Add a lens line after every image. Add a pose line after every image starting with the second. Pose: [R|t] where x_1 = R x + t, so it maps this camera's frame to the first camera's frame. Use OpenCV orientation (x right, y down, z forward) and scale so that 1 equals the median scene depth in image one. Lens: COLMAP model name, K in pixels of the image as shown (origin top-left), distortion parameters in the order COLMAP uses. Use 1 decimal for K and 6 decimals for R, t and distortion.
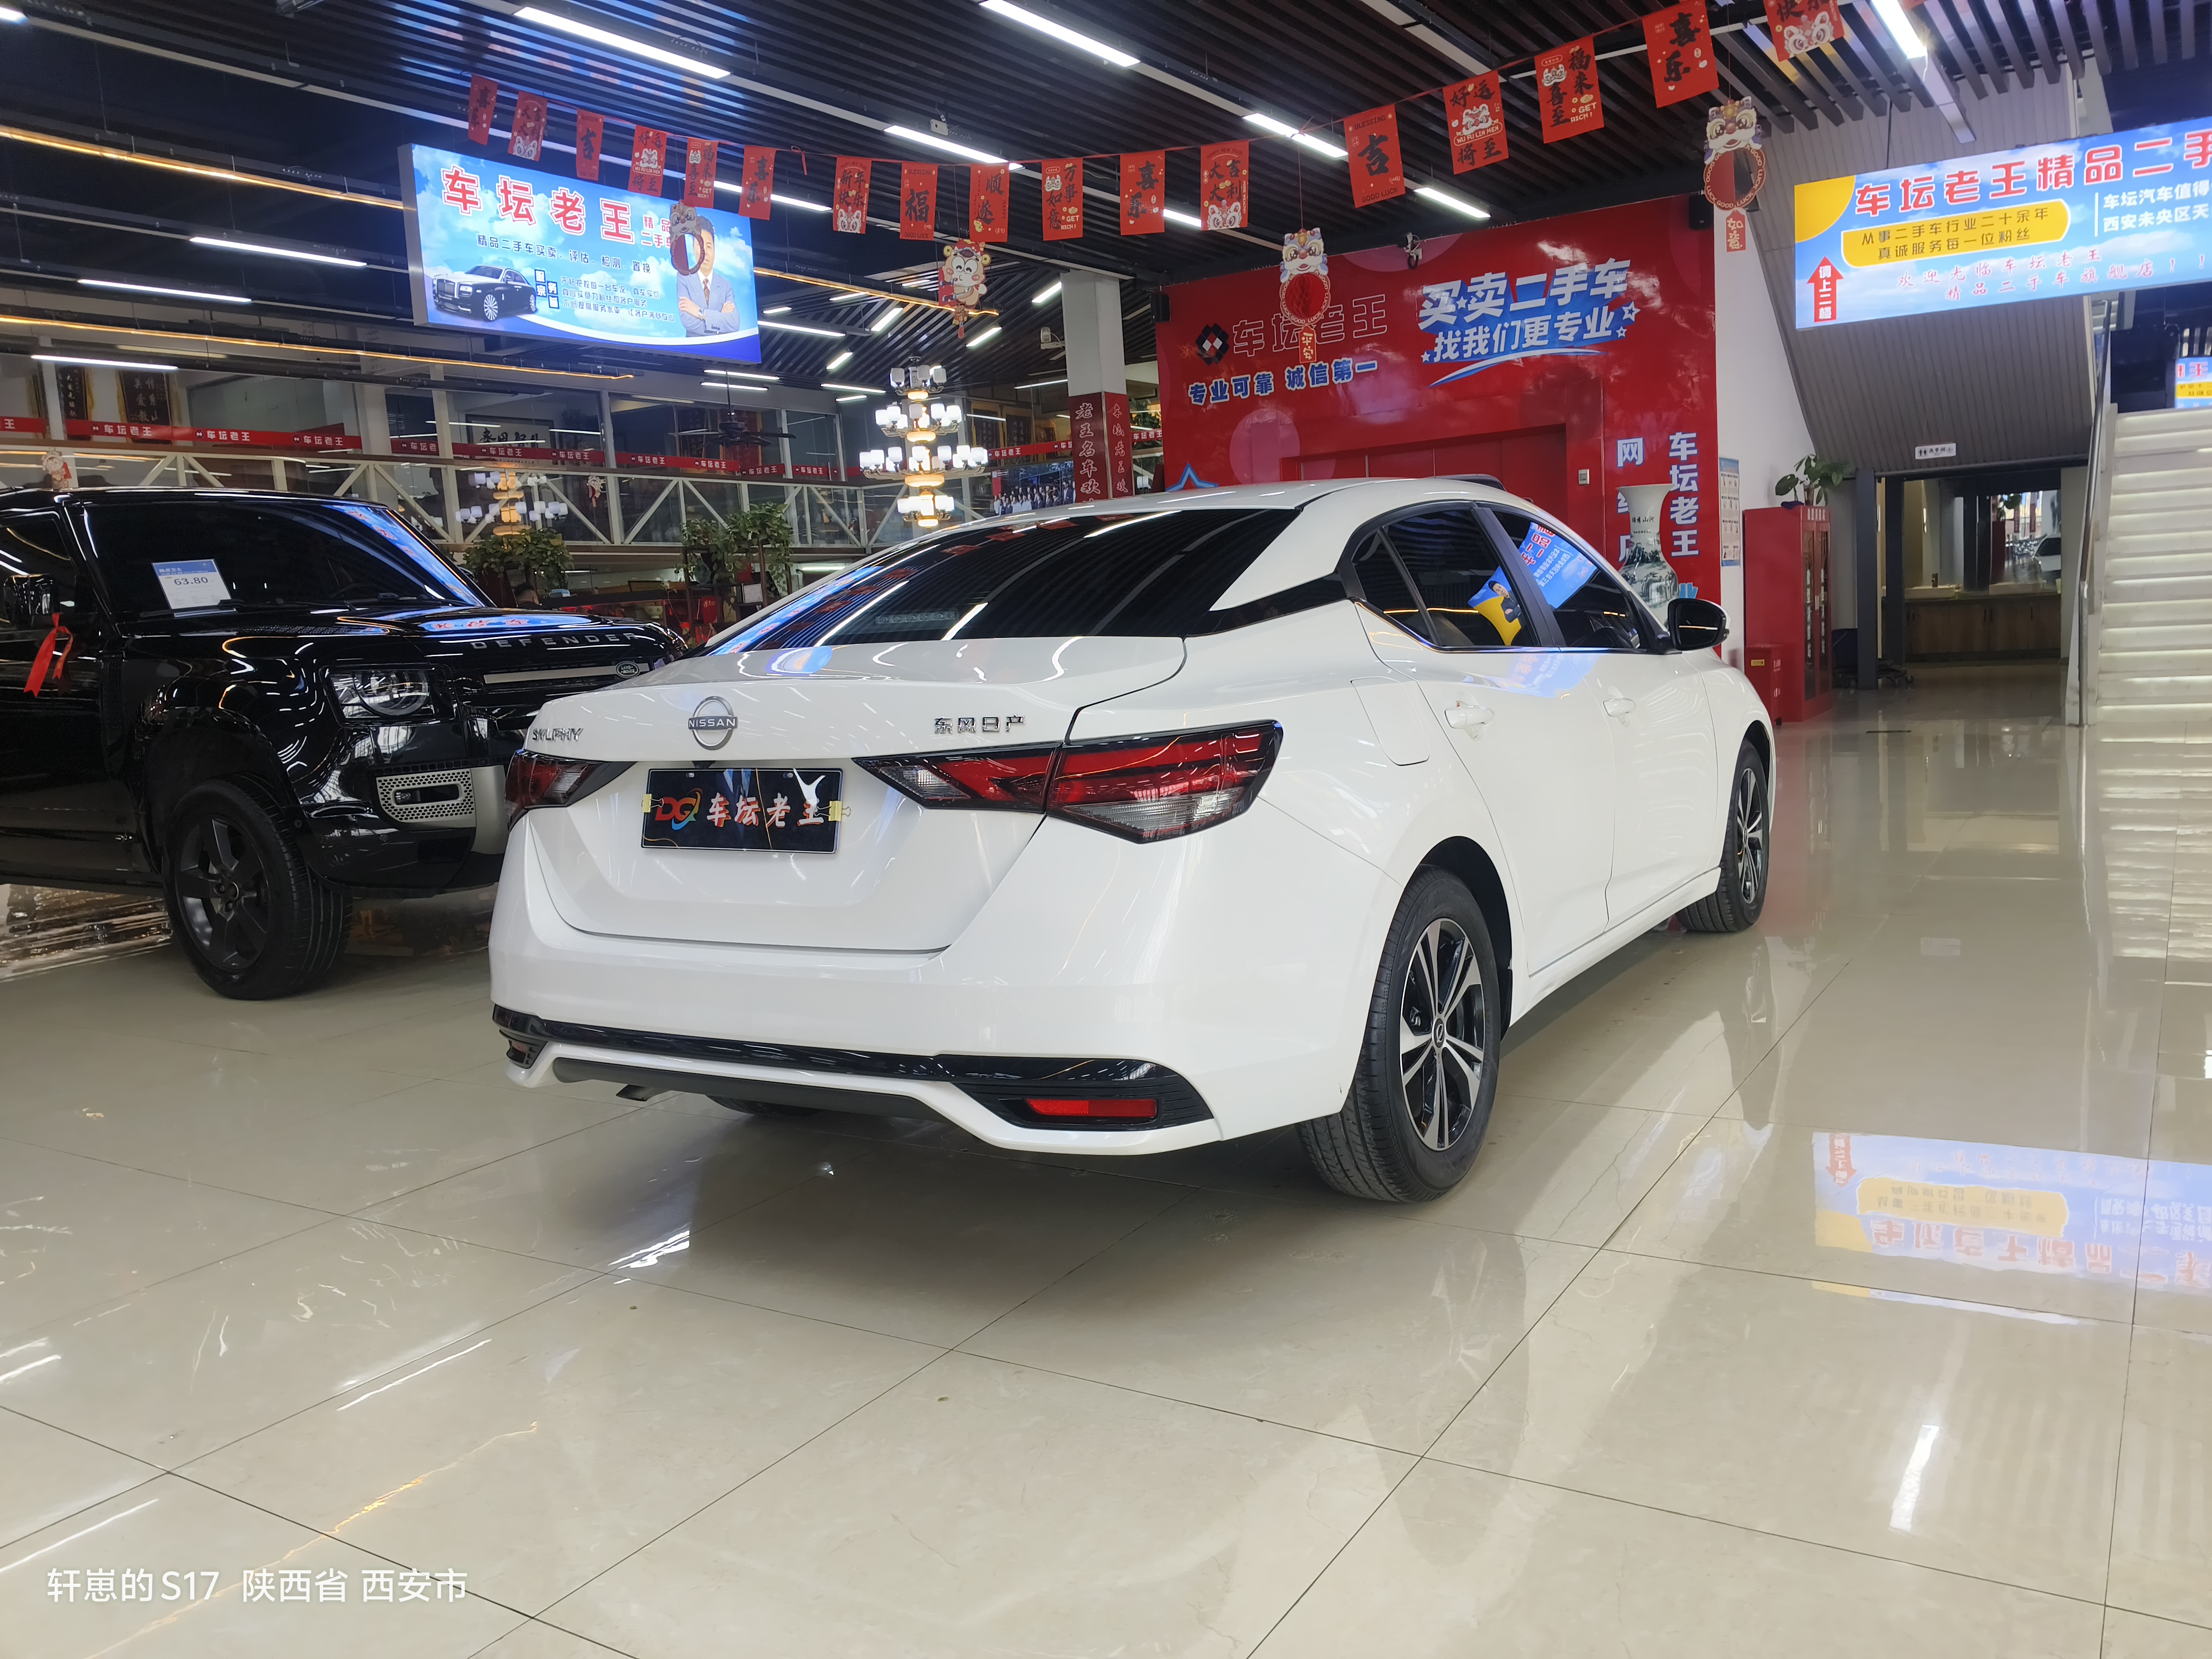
lens RADIAL K [[1717.2, 0, 1106.0], [0, 1717.2, 829.5], [0, 0, 1]] dist [-0.039133, 0.002928]
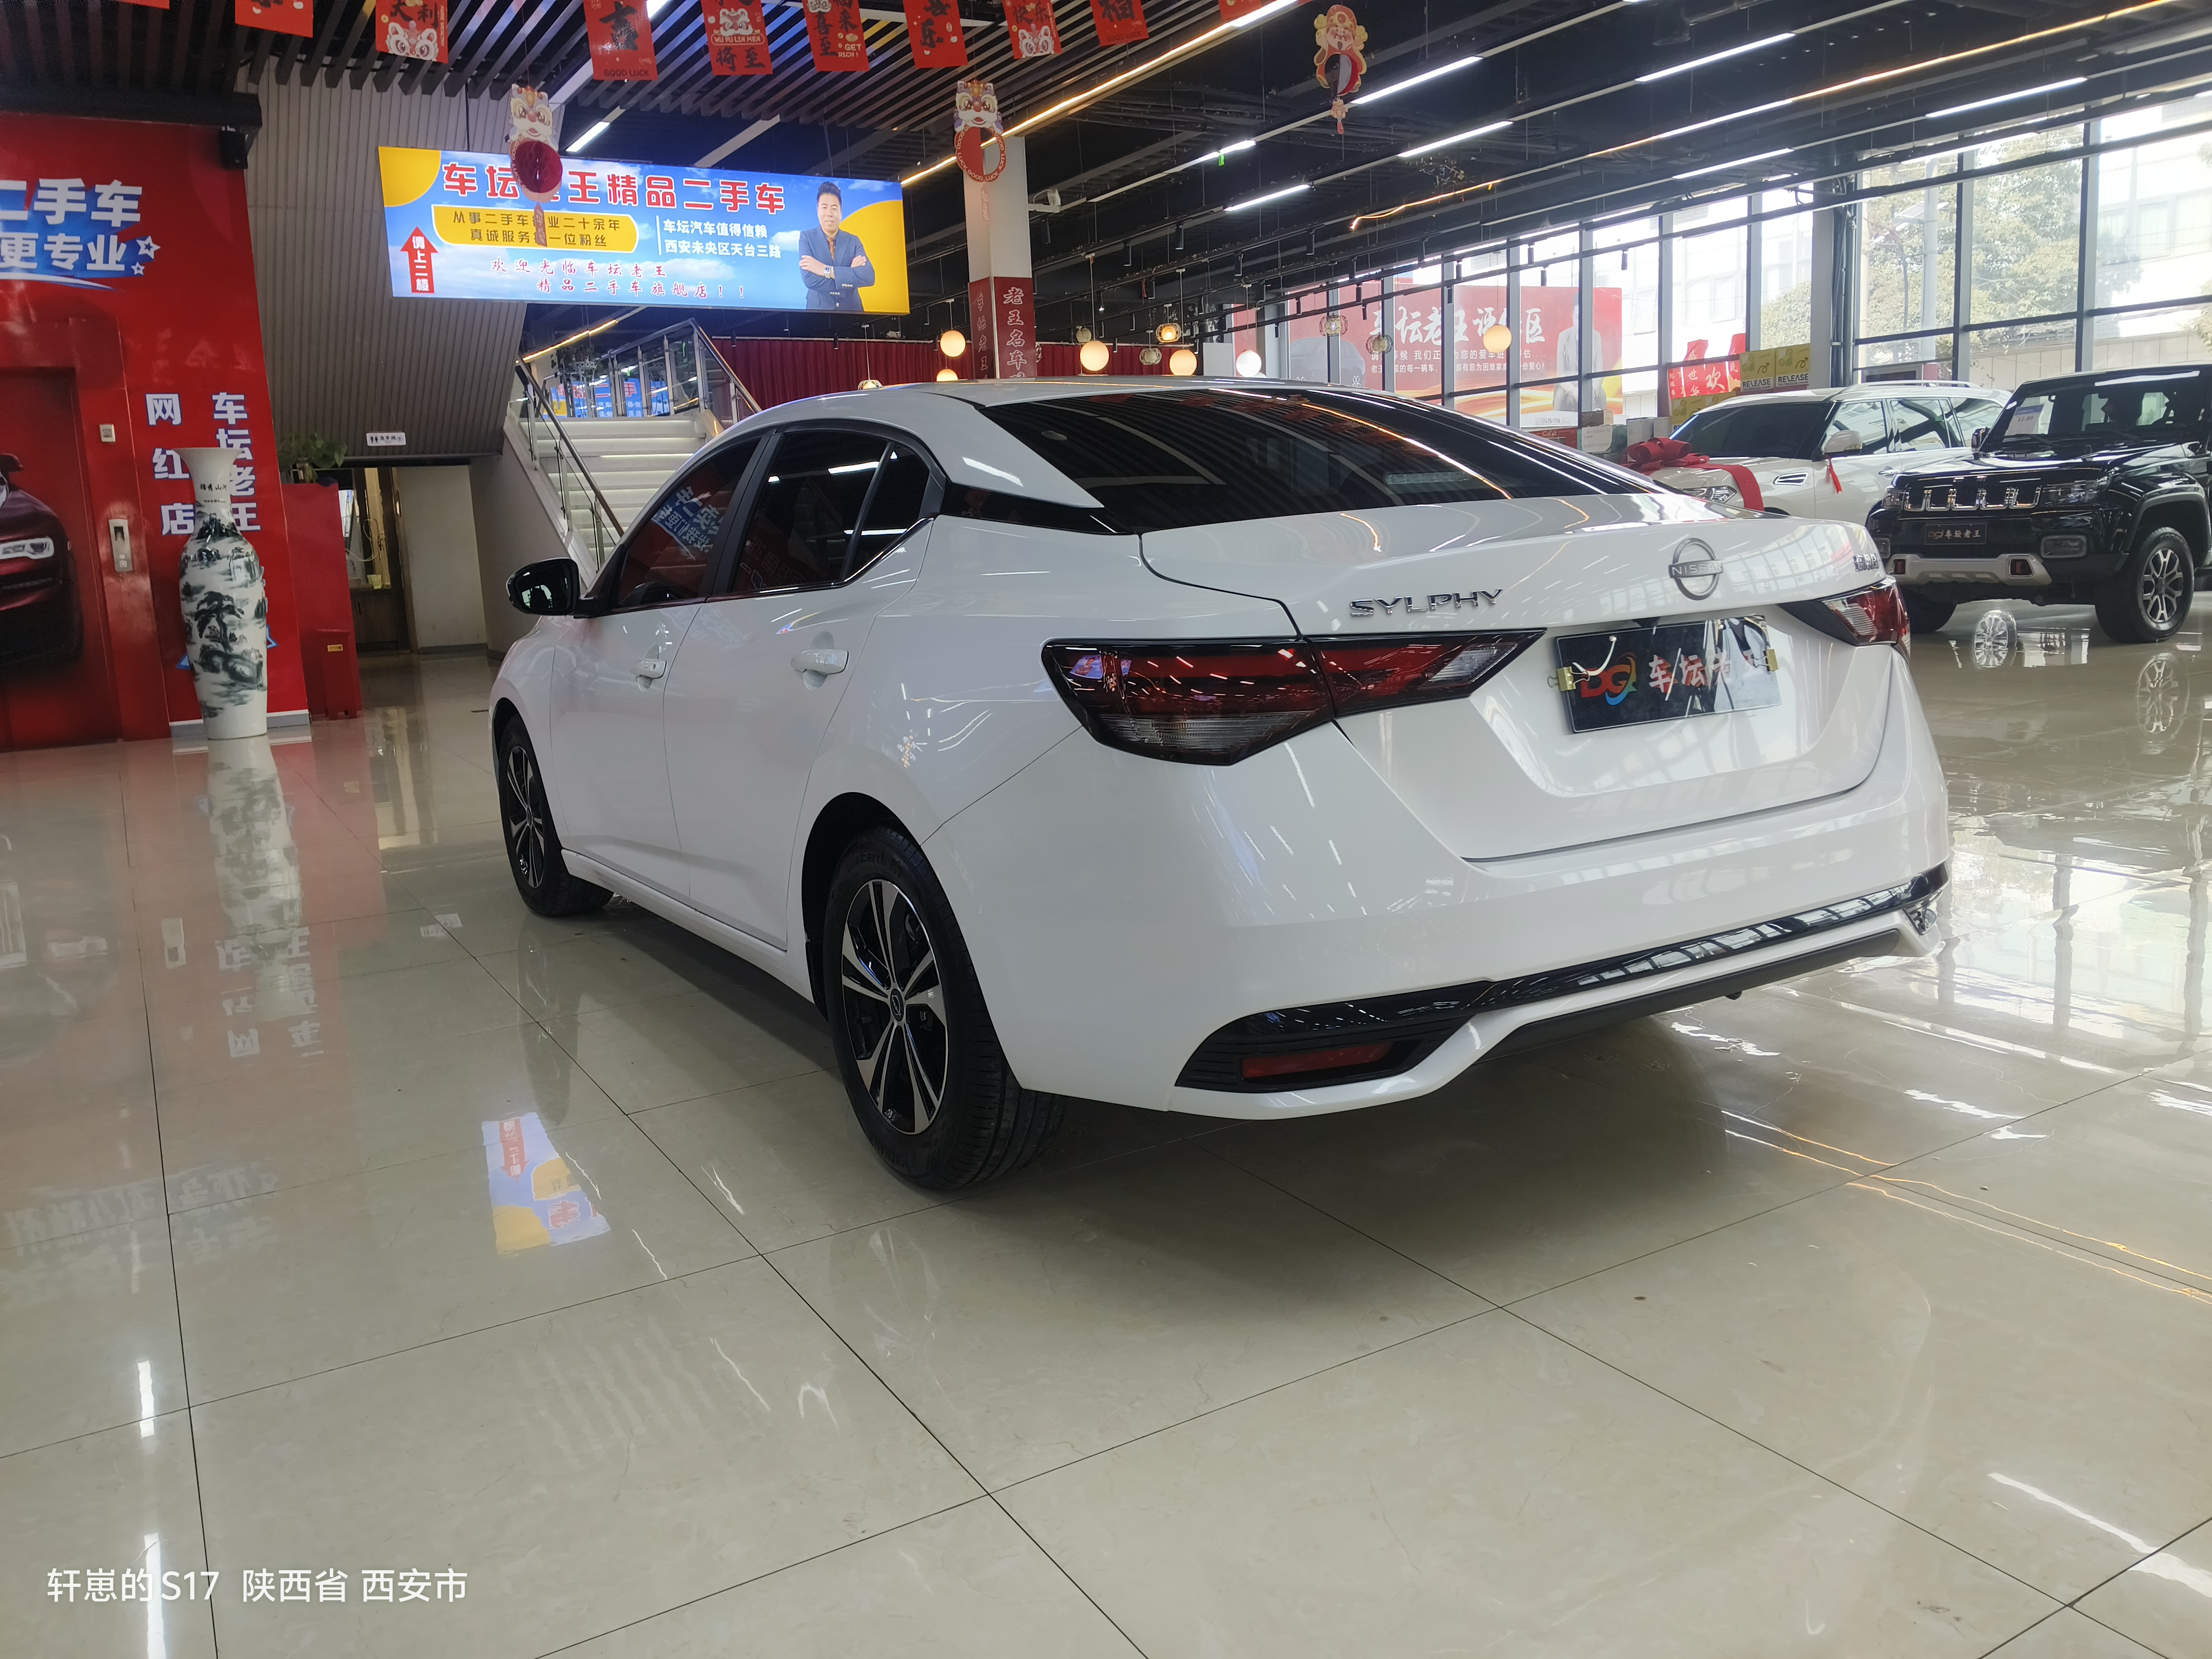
lens RADIAL K [[1713.0, 0, 1108.5], [0, 1713.0, 772.0], [0, 0, 1]] dist [-0.016170, 0.000360]
pose [[0.452700, -0.084646, 0.887636, -0.313749], [0.125051, 0.991672, 0.030790, -0.006731], [-0.882850, 0.097061, 0.459515, 0.241224]]
